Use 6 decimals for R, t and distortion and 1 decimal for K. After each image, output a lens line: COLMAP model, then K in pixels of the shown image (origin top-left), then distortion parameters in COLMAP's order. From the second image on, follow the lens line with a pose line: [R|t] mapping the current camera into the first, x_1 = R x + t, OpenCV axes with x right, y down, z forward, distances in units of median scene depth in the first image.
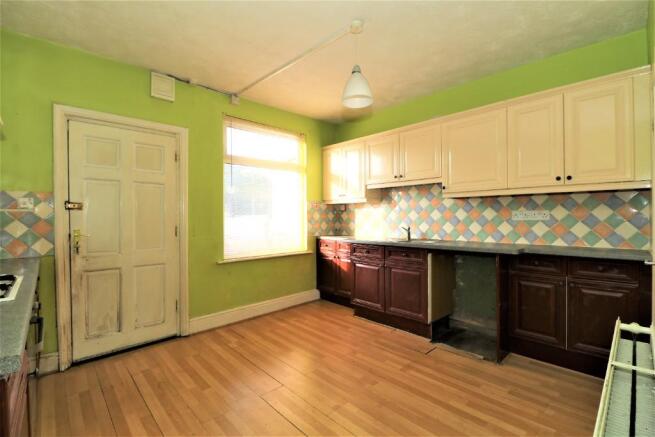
lens RADIAL K [[300.7, 0, 327.8], [0, 300.7, 219.1], [0, 0, 1]] dist [-0.004517, -0.008518]
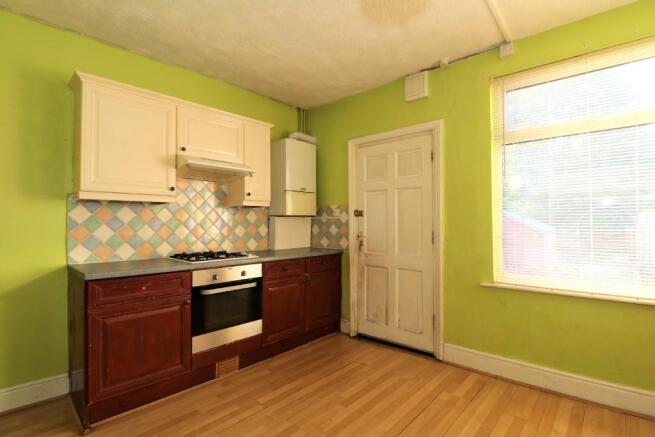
lens RADIAL K [[315.6, 0, 328.9], [0, 315.6, 215.9], [0, 0, 1]] dist [-0.003951, -0.001392]
pose [[0.073691, -0.013882, -0.997185, 0.453864], [-0.001486, 0.999900, -0.014029, -0.012304], [0.997280, 0.002516, 0.073663, 0.677237]]
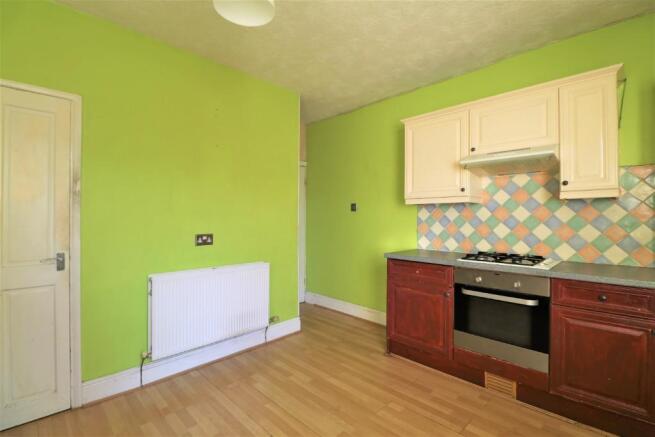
lens RADIAL K [[300.7, 0, 329.1], [0, 300.7, 220.8], [0, 0, 1]] dist [-0.004517, -0.008518]
pose [[-0.999088, -0.000900, -0.042681, -0.321340], [-0.001145, 0.999983, 0.005714, -0.008077], [0.042675, 0.005758, -0.999072, 1.521178]]
